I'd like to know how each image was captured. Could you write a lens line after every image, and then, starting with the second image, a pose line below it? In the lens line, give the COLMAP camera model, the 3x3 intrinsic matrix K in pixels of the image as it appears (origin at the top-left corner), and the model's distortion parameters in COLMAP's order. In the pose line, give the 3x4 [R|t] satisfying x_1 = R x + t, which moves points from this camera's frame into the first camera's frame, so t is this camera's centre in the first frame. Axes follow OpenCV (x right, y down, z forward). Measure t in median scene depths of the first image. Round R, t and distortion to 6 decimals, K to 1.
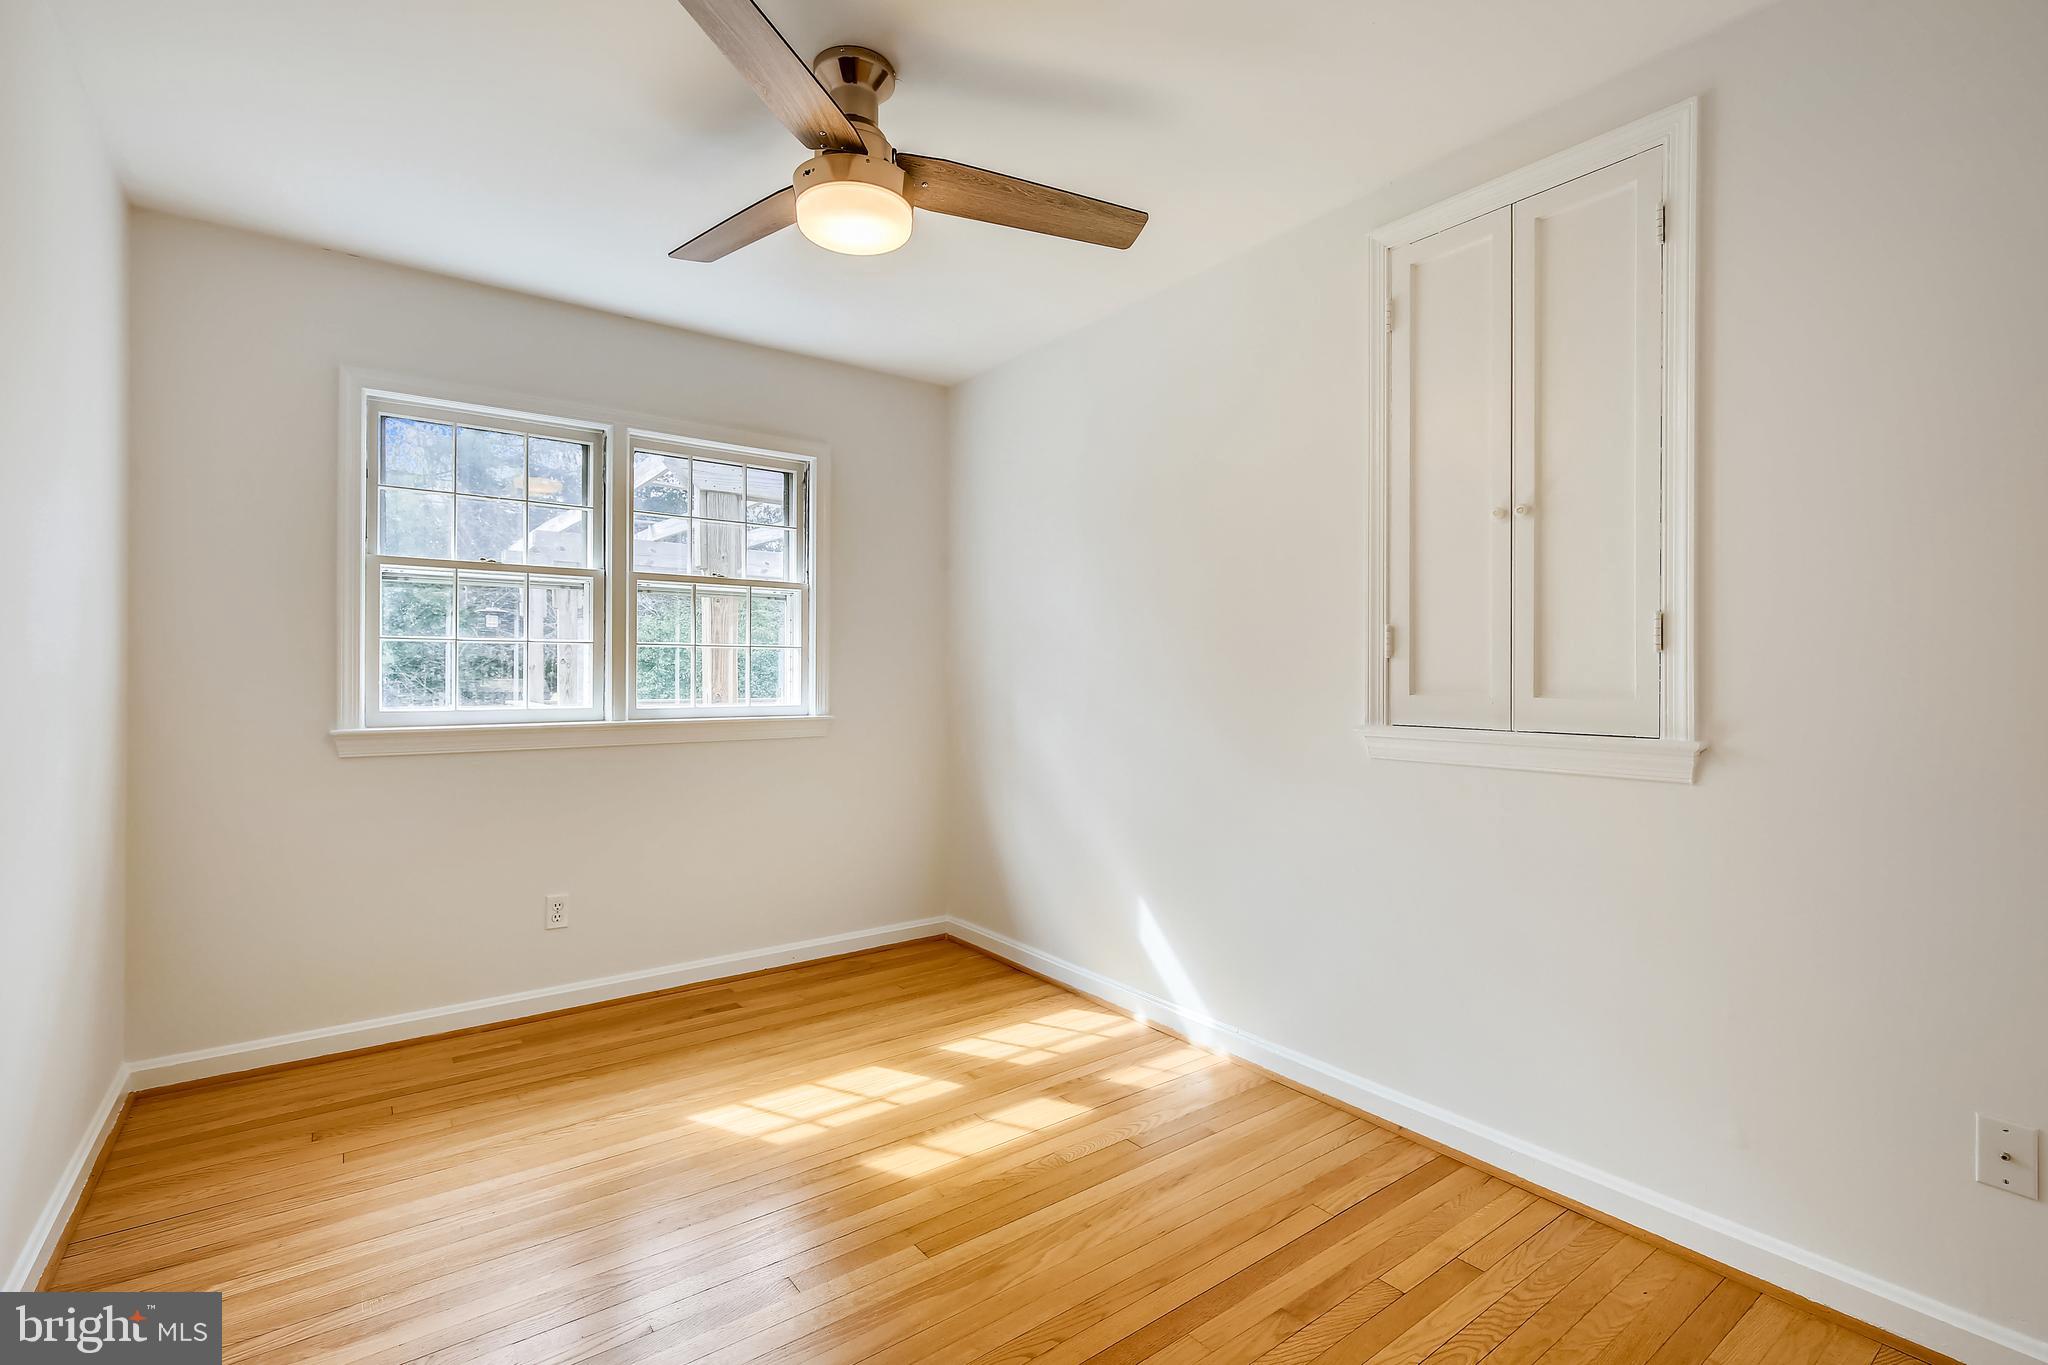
lens RADIAL K [[932.8, 0, 1033.3], [0, 932.8, 670.2], [0, 0, 1]] dist [-0.000572, -0.000436]
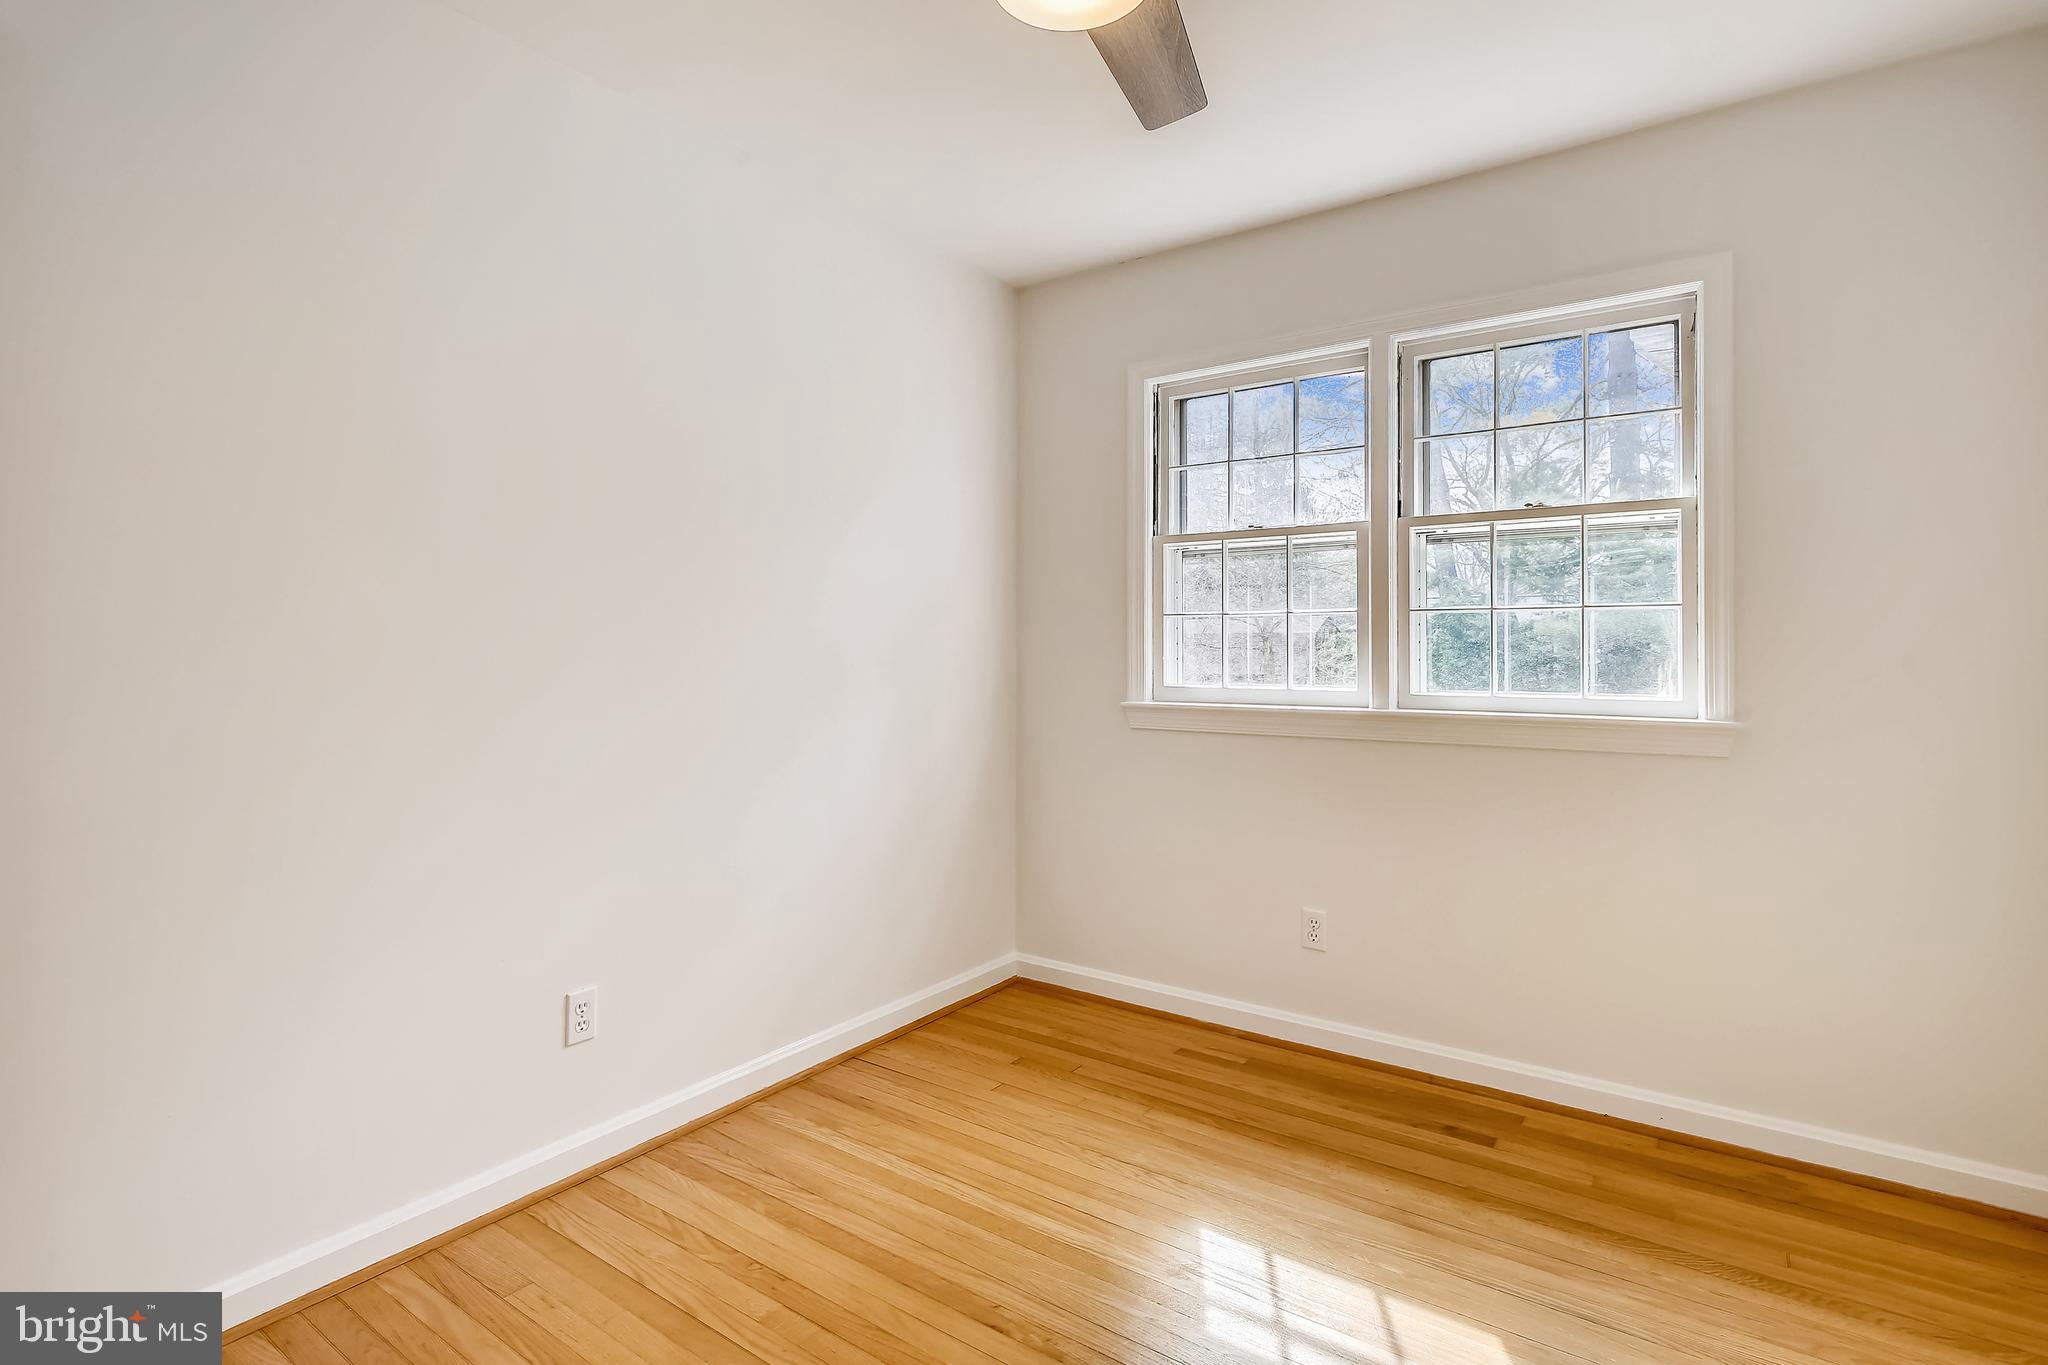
lens RADIAL K [[1011.5, 0, 1021.0], [0, 1011.5, 645.5], [0, 0, 1]] dist [0.004885, -0.000085]
pose [[0.291769, -0.010903, -0.956427, 0.324674], [-0.000982, 0.999931, -0.011698, 0.012785], [0.956488, 0.004353, 0.291739, 0.525826]]
